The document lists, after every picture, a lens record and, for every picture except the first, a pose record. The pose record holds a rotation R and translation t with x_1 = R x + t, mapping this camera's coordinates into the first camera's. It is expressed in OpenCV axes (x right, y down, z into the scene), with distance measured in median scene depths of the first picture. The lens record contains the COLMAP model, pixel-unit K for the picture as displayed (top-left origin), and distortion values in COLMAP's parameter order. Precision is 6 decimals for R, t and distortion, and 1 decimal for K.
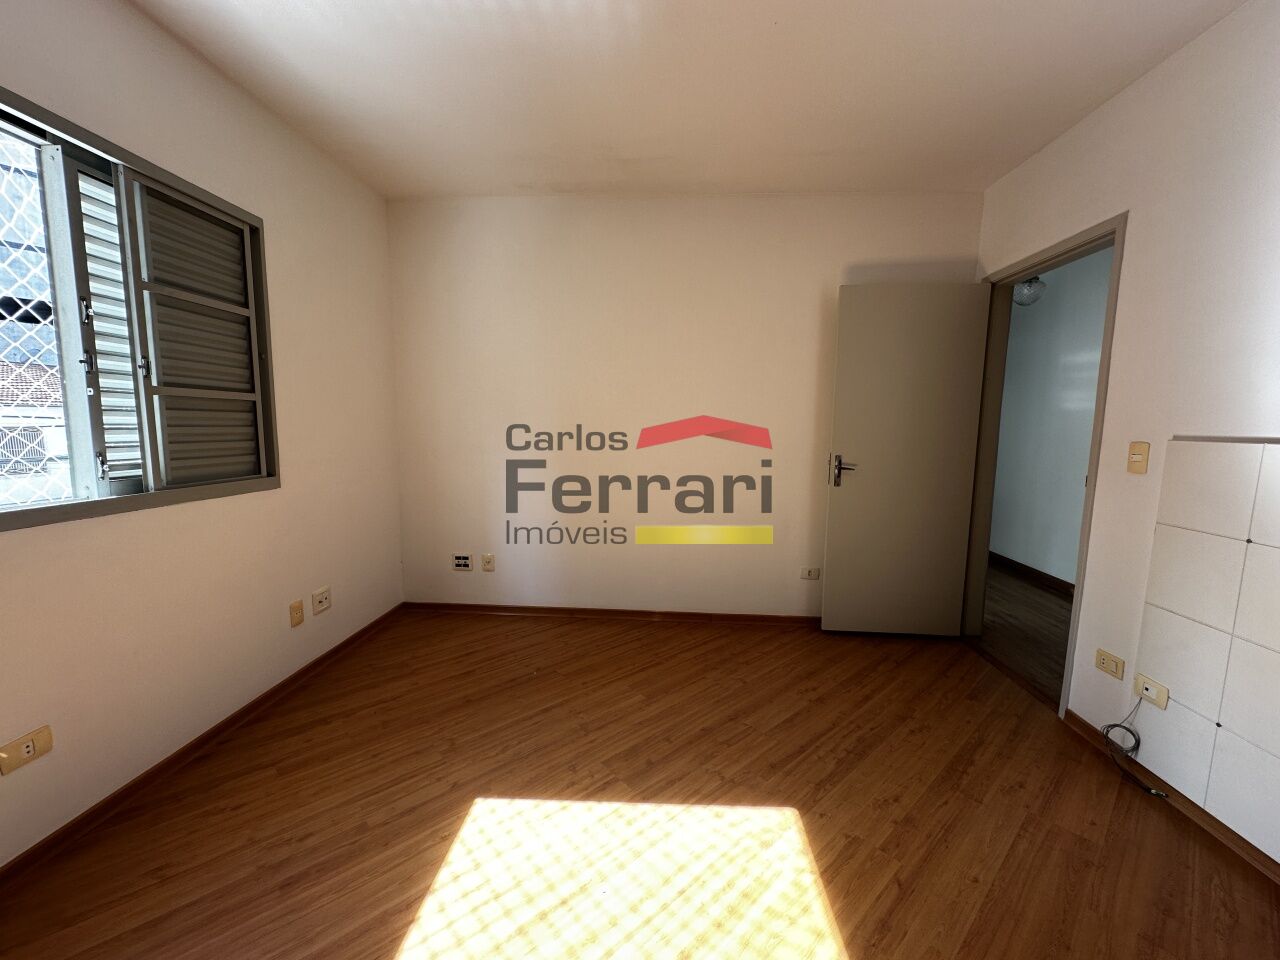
lens RADIAL K [[483.0, 0, 651.7], [0, 483.0, 485.8], [0, 0, 1]] dist [-0.005573, 0.000557]
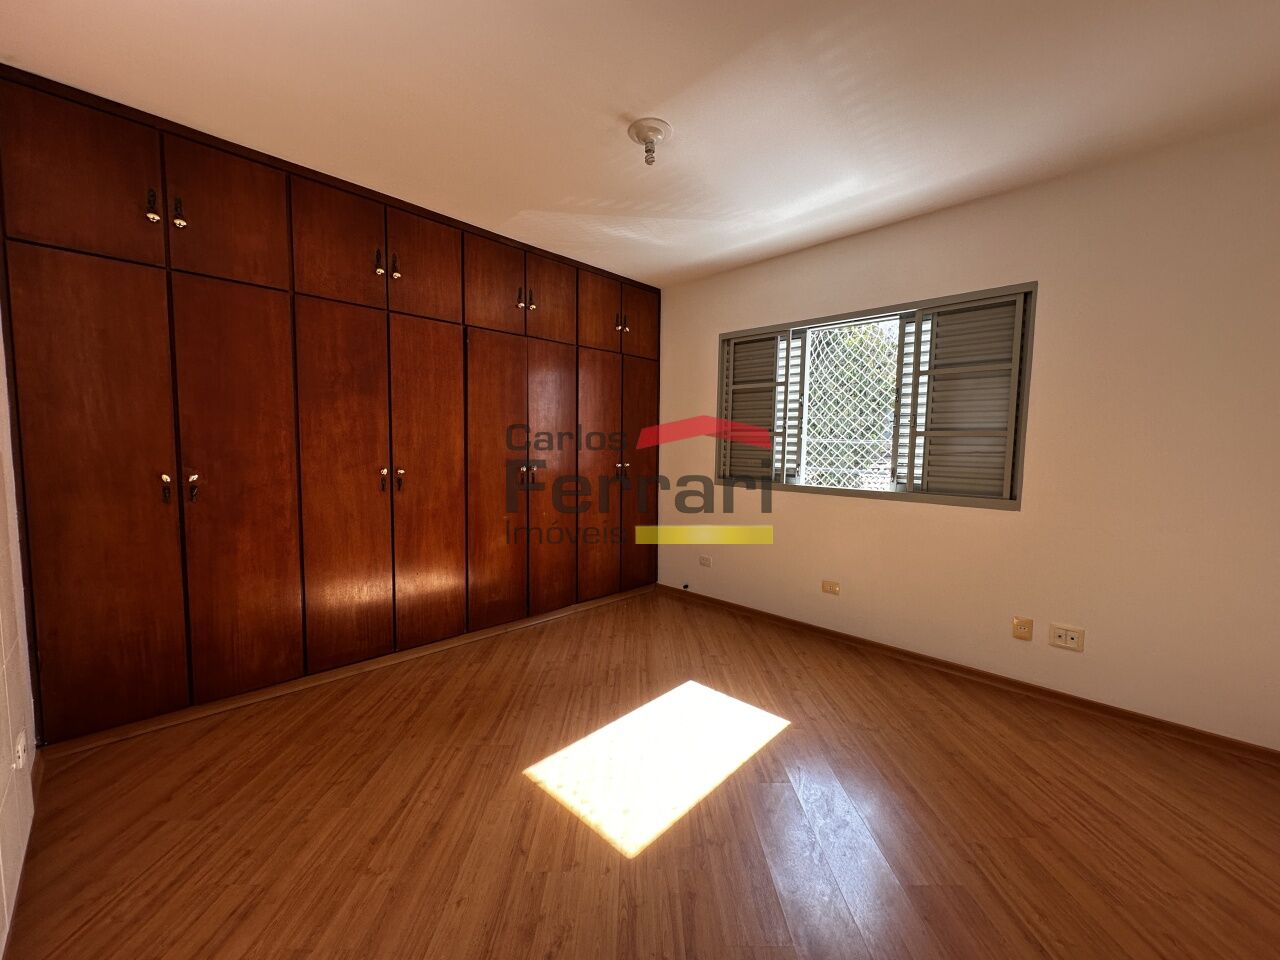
lens RADIAL K [[507.3, 0, 633.8], [0, 507.3, 472.1], [0, 0, 1]] dist [0.000382, 0.000446]
pose [[-0.667469, 0.018031, -0.744420, 0.957423], [-0.111643, 0.985984, 0.123984, -0.174115], [0.736221, 0.165865, -0.656100, 1.442289]]
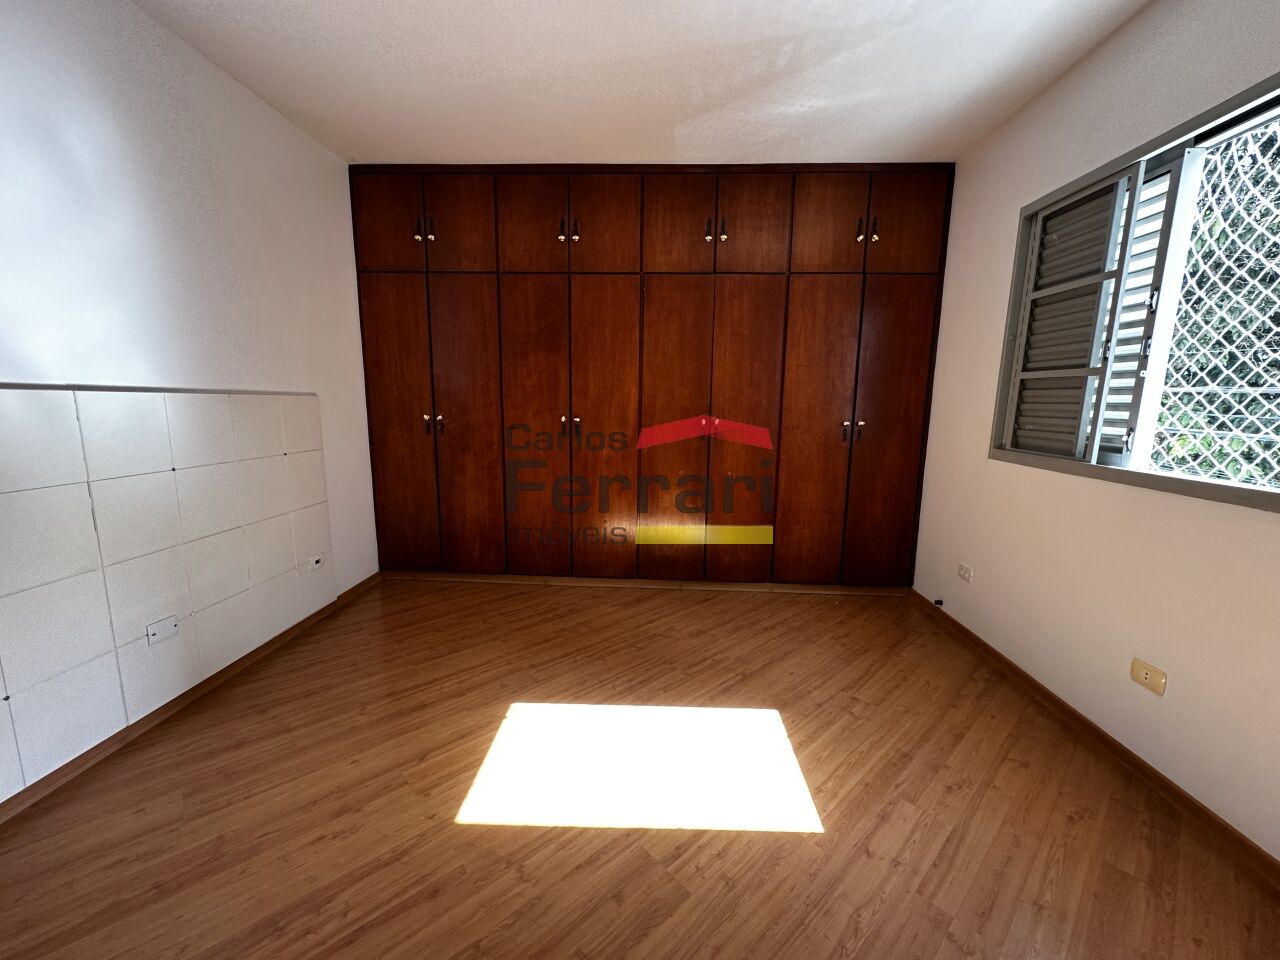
lens RADIAL K [[507.3, 0, 648.4], [0, 507.3, 474.4], [0, 0, 1]] dist [0.000382, 0.000446]
pose [[-0.999572, -0.027240, -0.010660, -0.023524], [-0.029080, 0.964818, 0.261307, -0.184107], [0.003167, 0.261505, -0.965197, 1.638218]]
